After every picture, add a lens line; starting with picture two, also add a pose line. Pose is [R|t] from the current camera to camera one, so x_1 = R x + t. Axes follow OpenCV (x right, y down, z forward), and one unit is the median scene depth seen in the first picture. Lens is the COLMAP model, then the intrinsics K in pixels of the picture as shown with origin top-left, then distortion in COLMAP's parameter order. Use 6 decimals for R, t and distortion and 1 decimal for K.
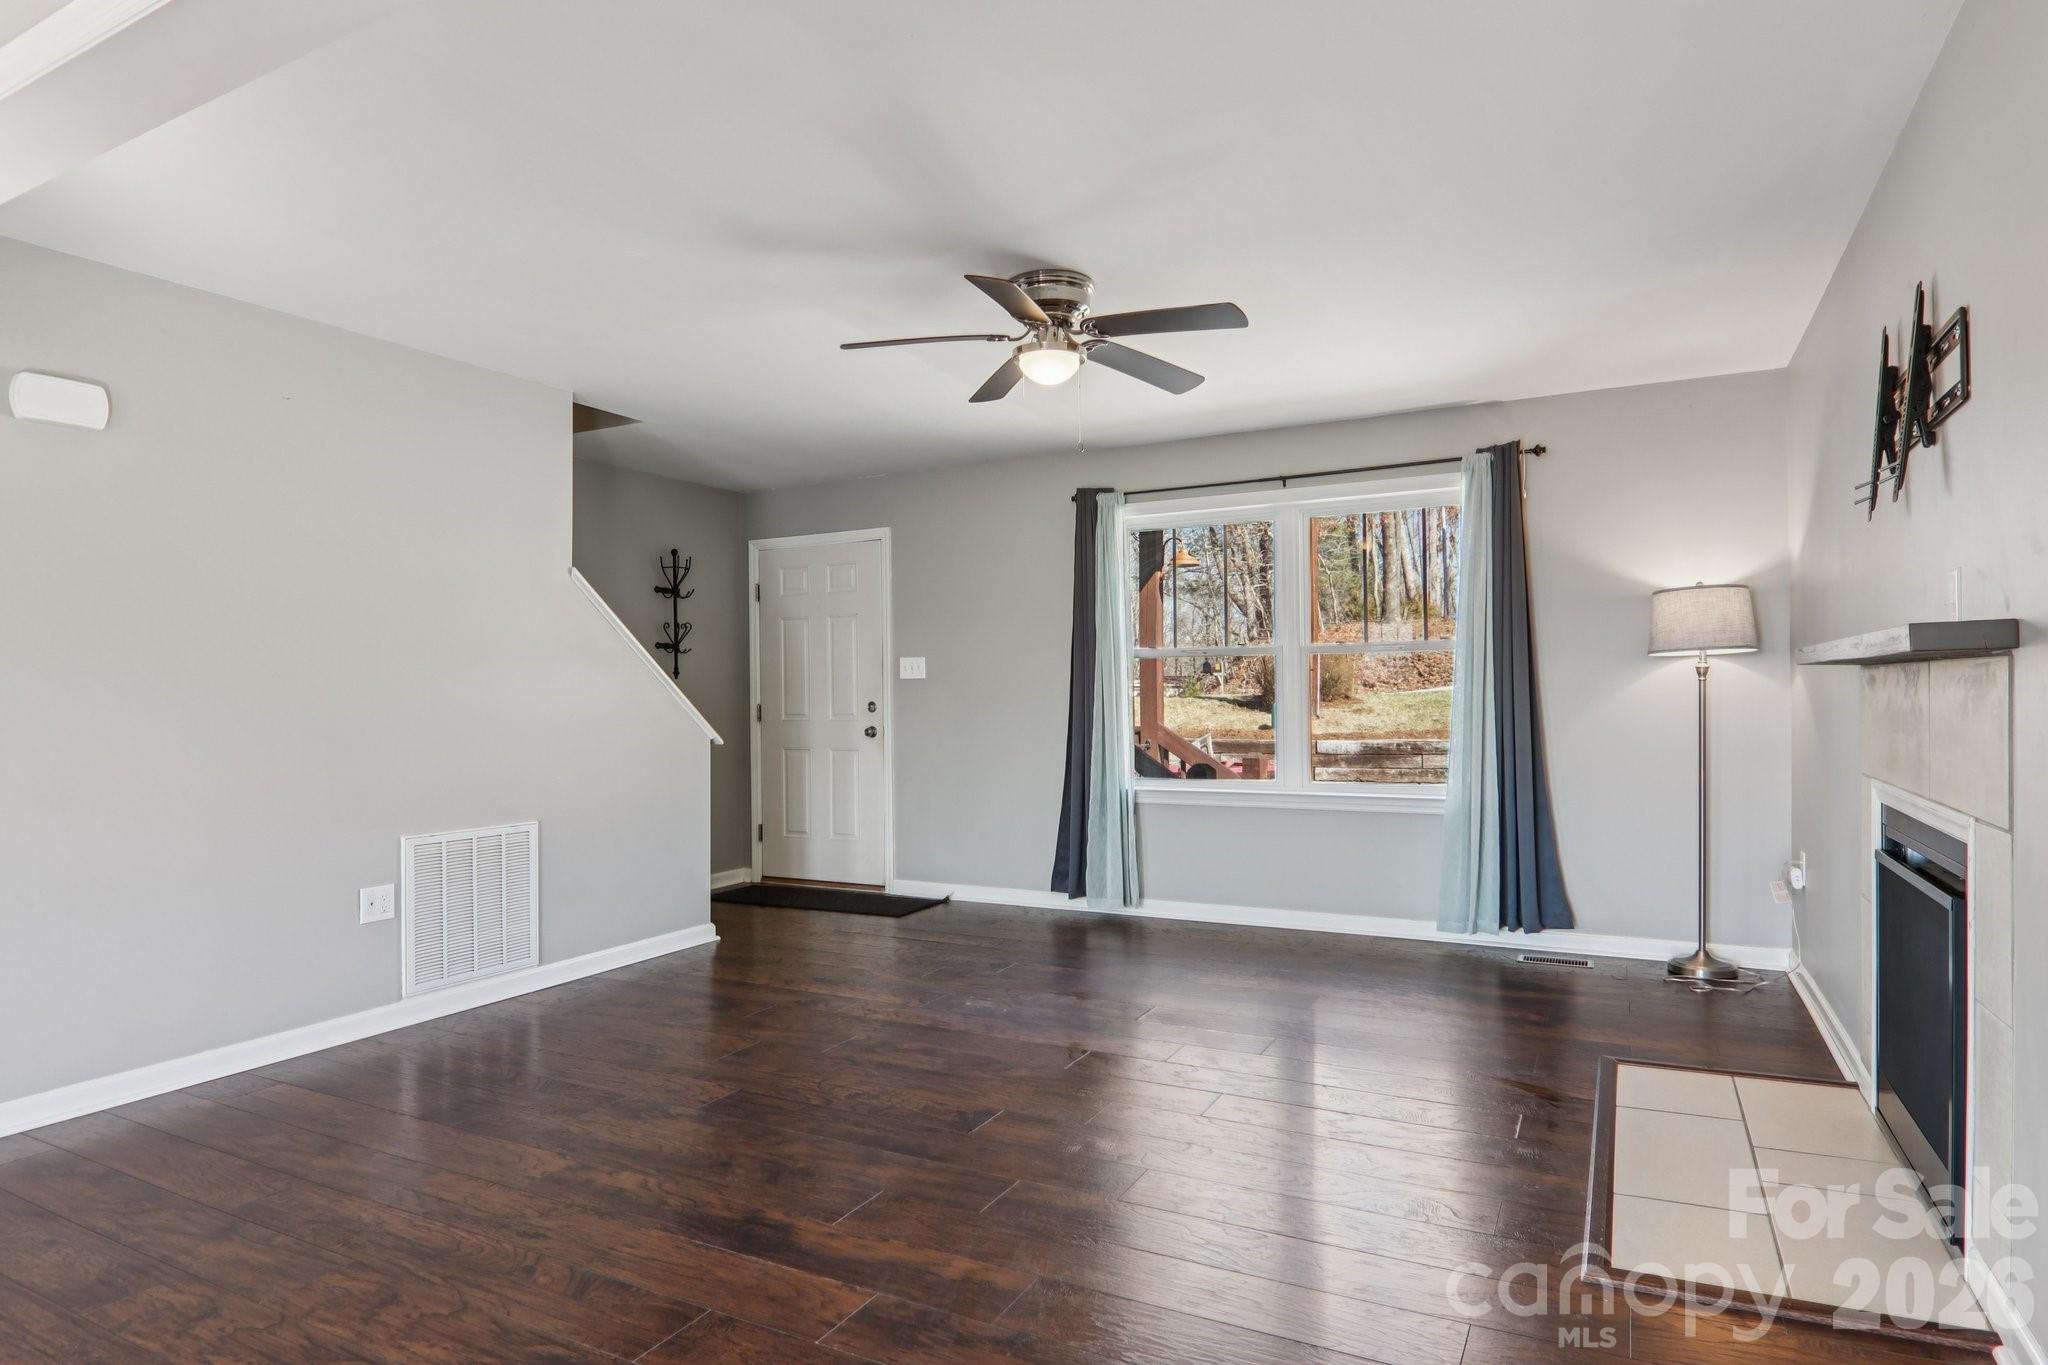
lens RADIAL K [[1154.9, 0, 1024.0], [0, 1154.9, 682.5], [0, 0, 1]] dist [-0.004379, -0.001639]
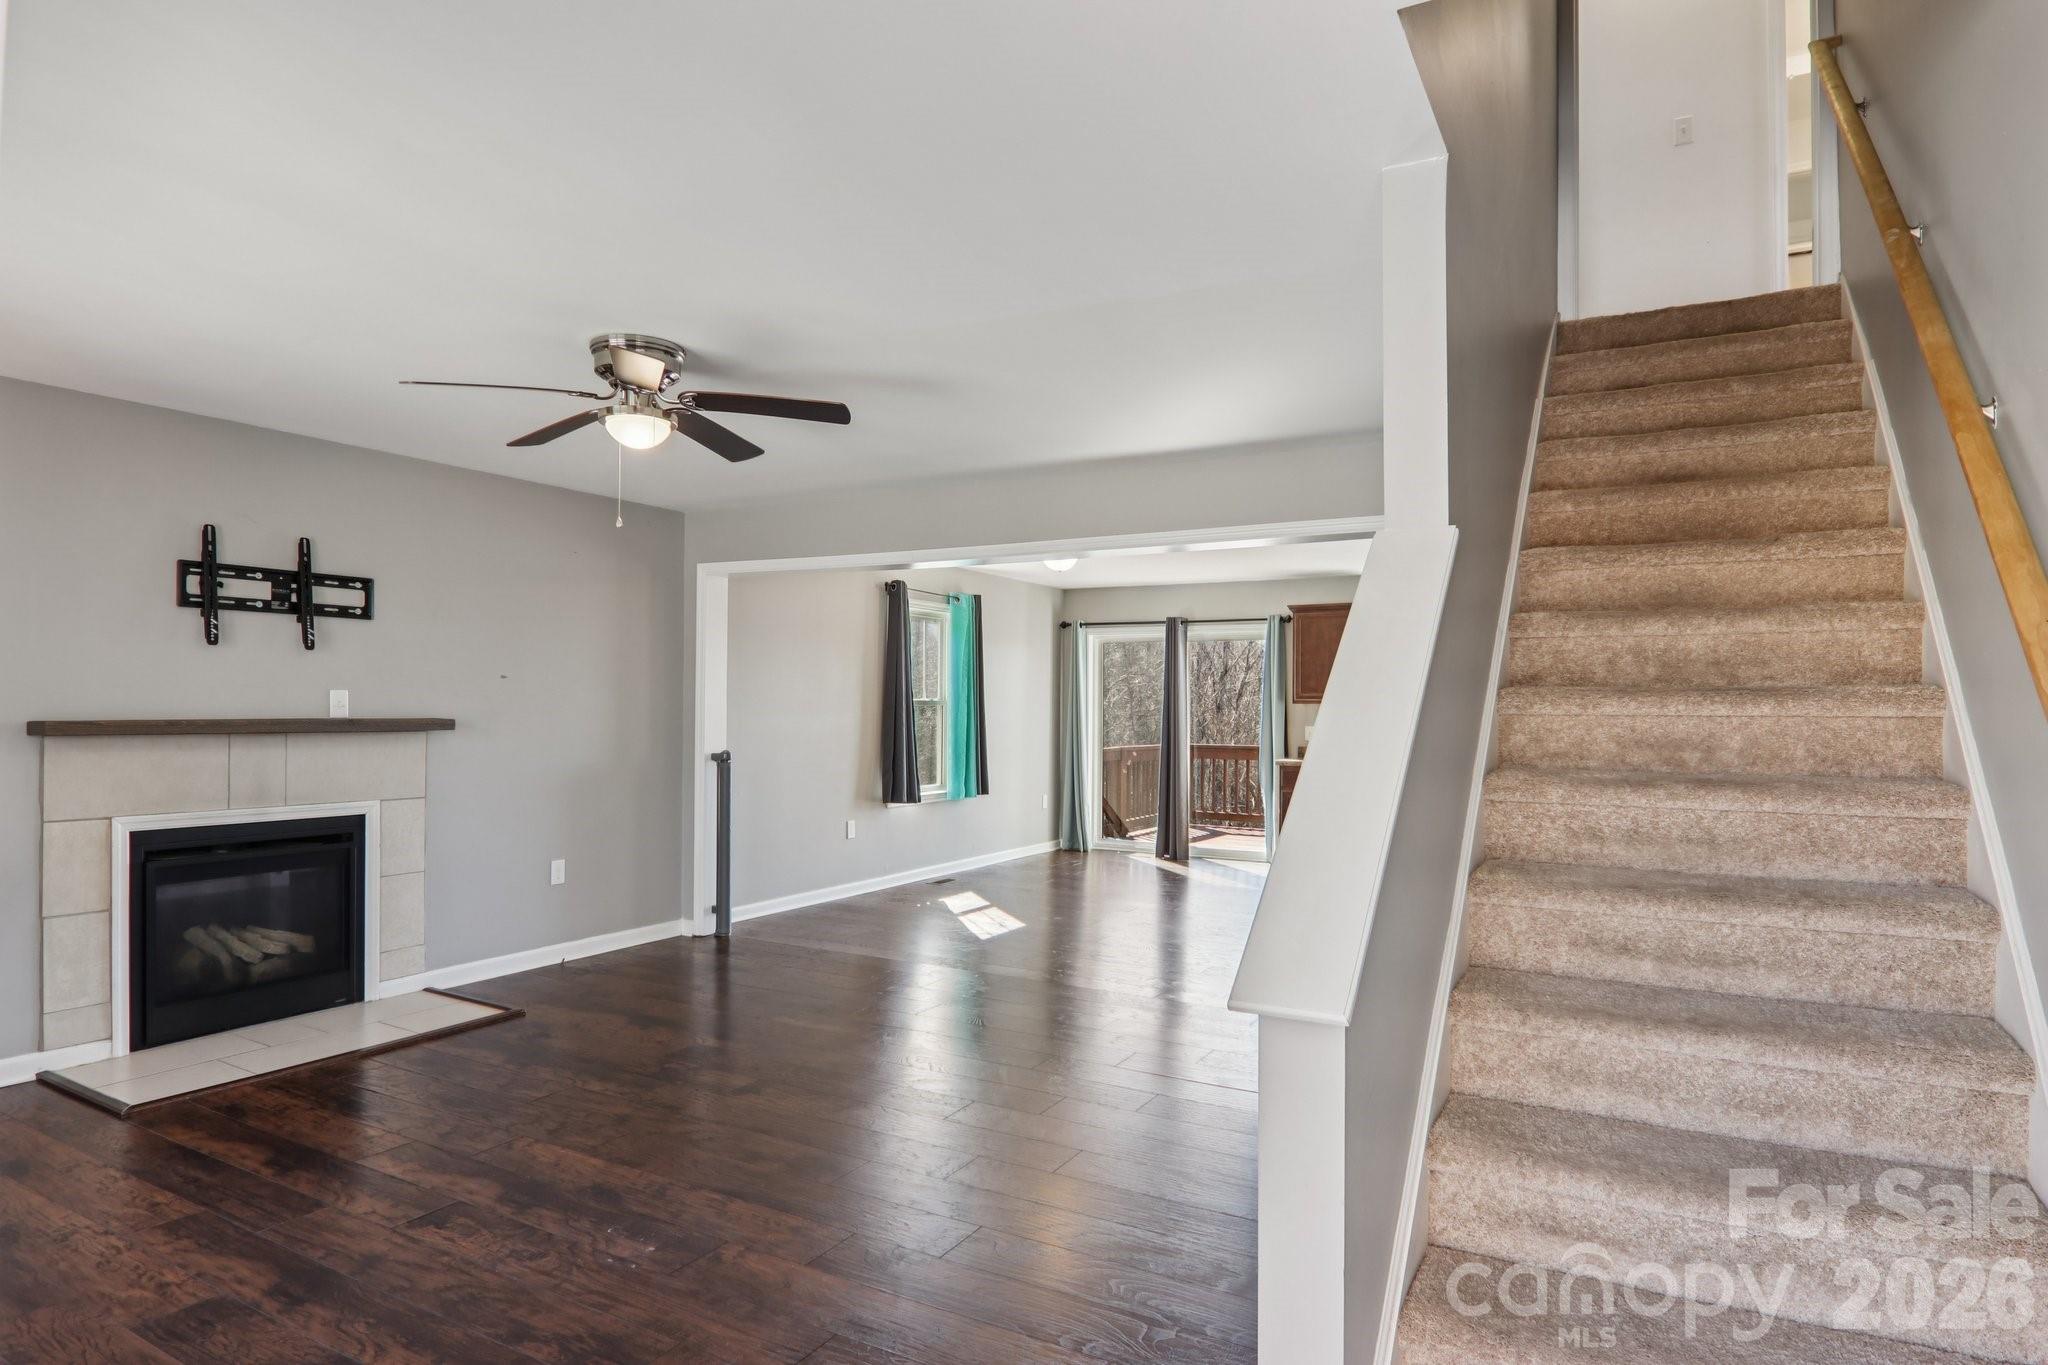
lens RADIAL K [[1125.3, 0, 1032.9], [0, 1125.3, 703.4], [0, 0, 1]] dist [-0.017101, -0.004093]
pose [[-0.999730, 0.006319, 0.022348, -0.240042], [0.006003, 0.999881, -0.014207, -0.017003], [-0.022435, -0.014069, -0.999649, 1.394143]]
